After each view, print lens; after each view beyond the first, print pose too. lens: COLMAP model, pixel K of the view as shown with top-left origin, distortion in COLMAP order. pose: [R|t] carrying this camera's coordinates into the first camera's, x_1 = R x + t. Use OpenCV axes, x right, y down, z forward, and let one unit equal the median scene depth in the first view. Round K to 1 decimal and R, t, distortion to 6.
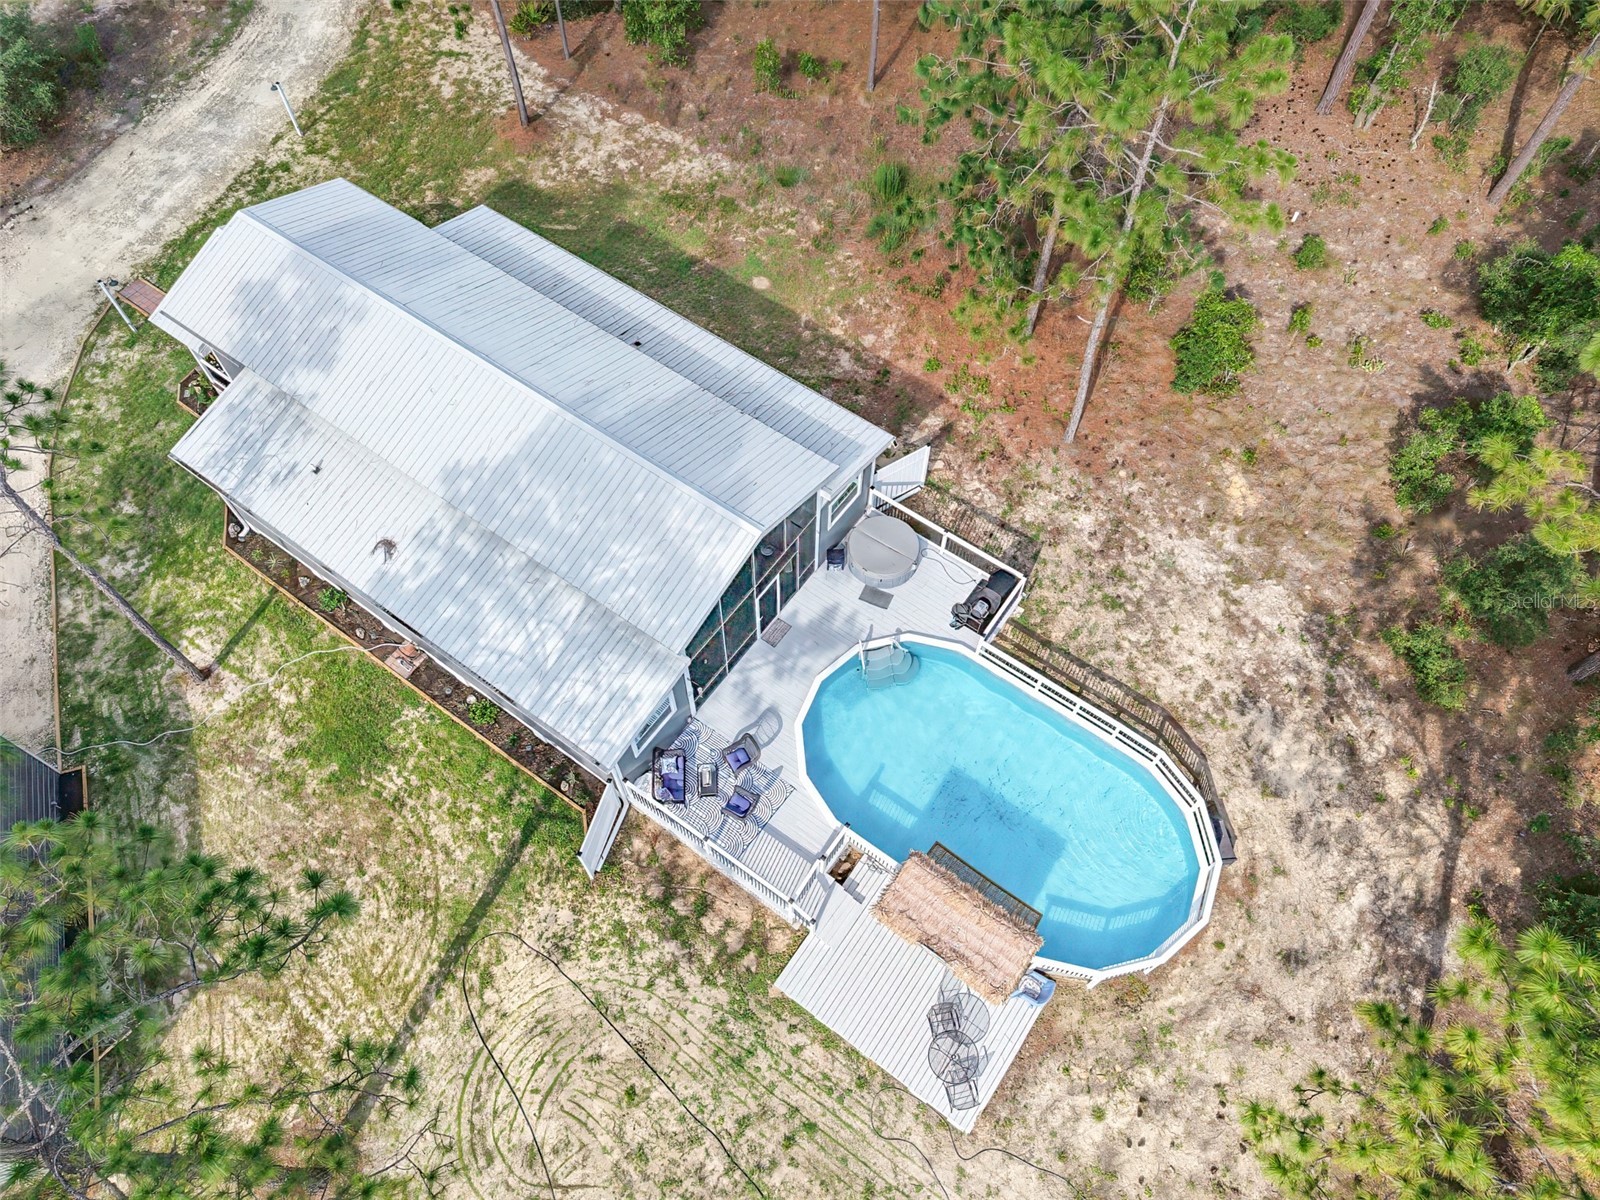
lens RADIAL K [[1131.9, 0, 801.0], [0, 1131.9, 602.2], [0, 0, 1]] dist [-0.002799, -0.012036]
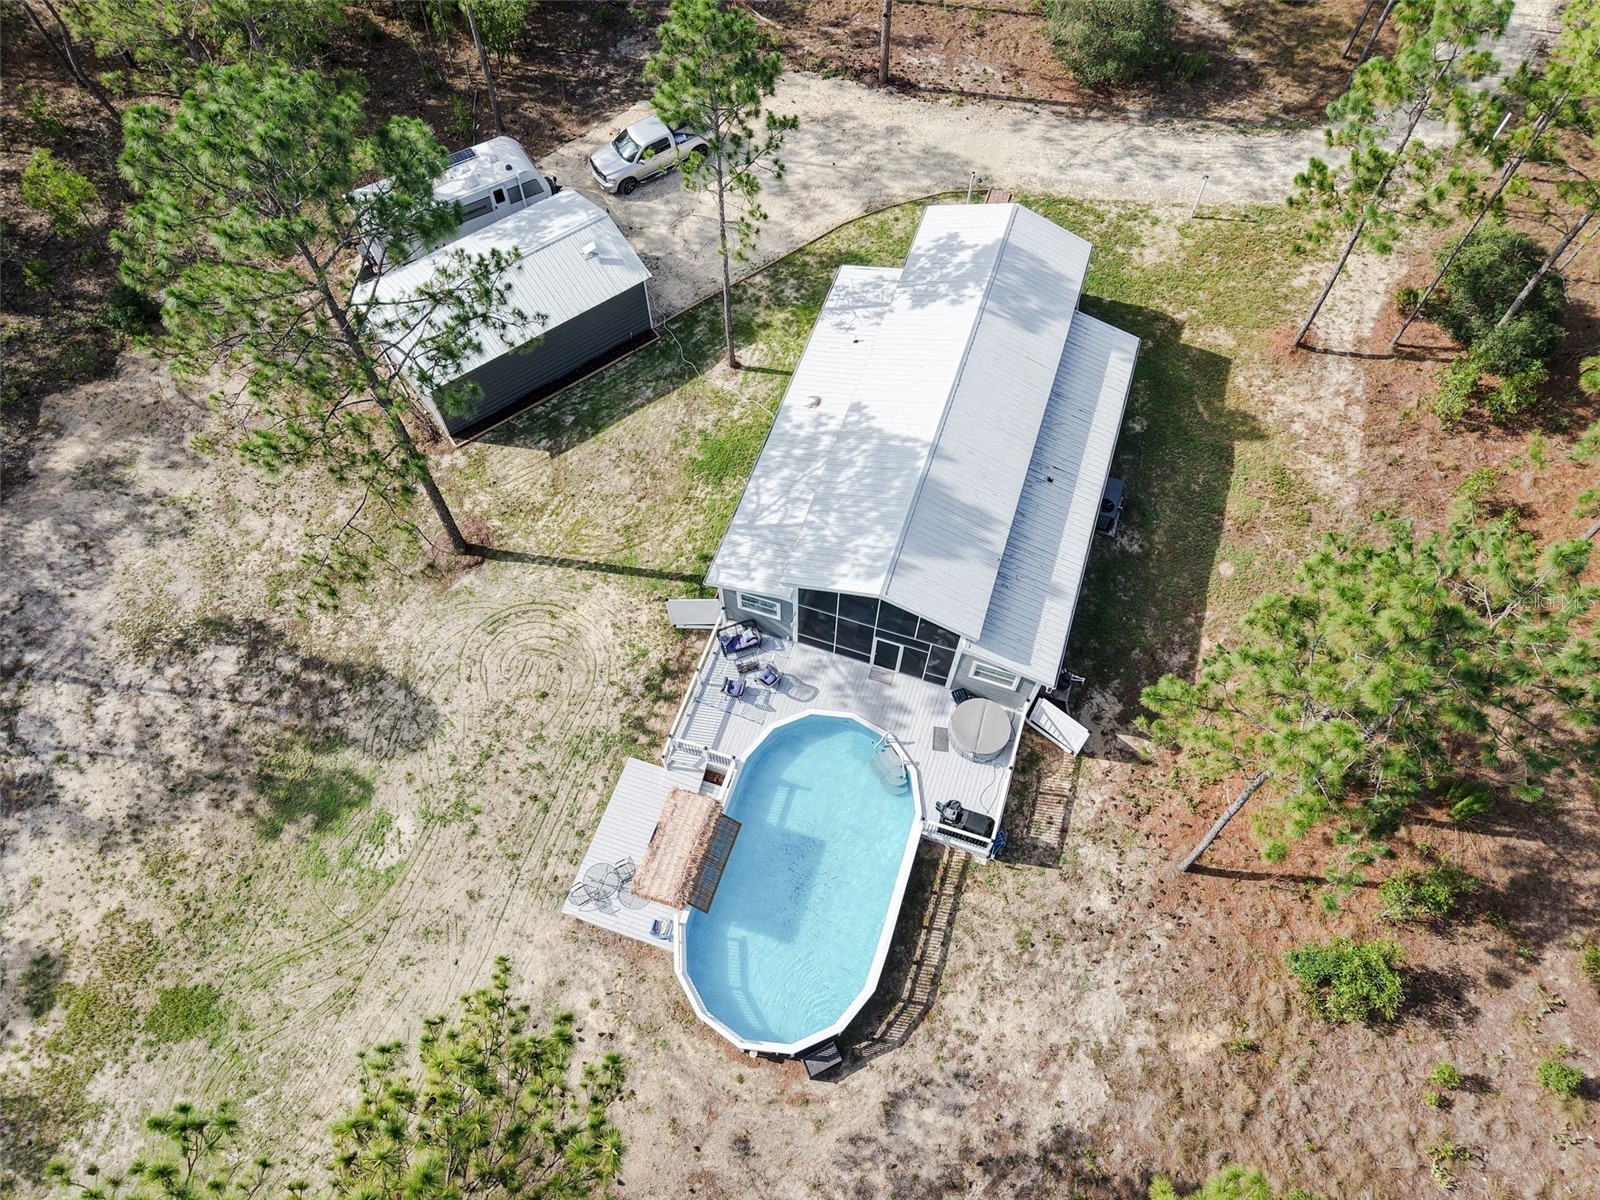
lens RADIAL K [[1131.9, 0, 804.4], [0, 1131.9, 600.3], [0, 0, 1]] dist [-0.002799, -0.012036]
pose [[0.286535, 0.828706, -0.480774, 0.499015], [-0.823812, 0.469300, 0.317947, -0.349850], [0.489112, 0.304964, 0.817170, -0.110637]]
